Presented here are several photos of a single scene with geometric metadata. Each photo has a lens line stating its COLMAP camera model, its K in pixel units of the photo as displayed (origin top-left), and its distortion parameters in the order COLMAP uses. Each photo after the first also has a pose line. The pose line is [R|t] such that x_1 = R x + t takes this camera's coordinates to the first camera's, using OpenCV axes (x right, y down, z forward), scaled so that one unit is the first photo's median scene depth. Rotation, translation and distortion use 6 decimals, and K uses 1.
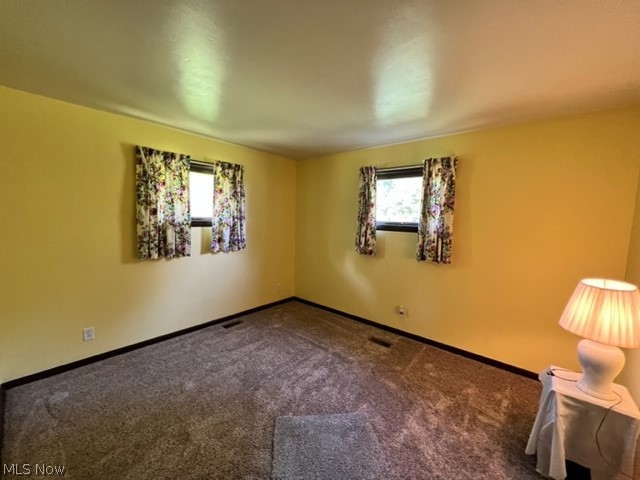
lens RADIAL K [[255.2, 0, 320.0], [0, 255.2, 240.0], [0, 0, 1]] dist [0.002233, 0.000121]
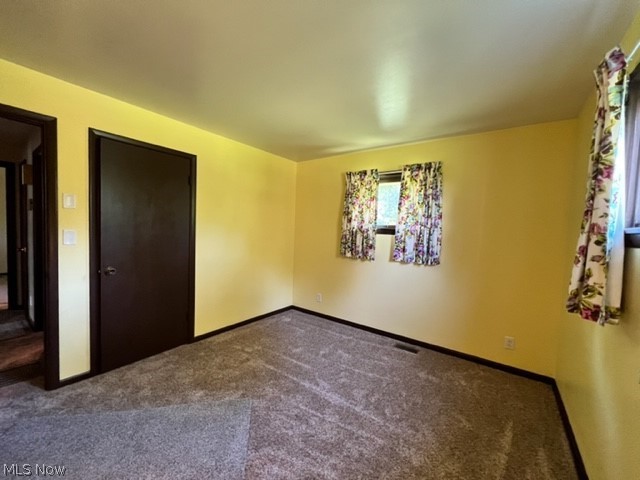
lens RADIAL K [[255.2, 0, 320.0], [0, 255.2, 240.0], [0, 0, 1]] dist [0.002233, 0.000121]
pose [[0.079053, 0.018557, -0.996698, 0.556660], [-0.127006, 0.991866, 0.008394, -0.002908], [0.988747, 0.125923, 0.080766, 0.681903]]
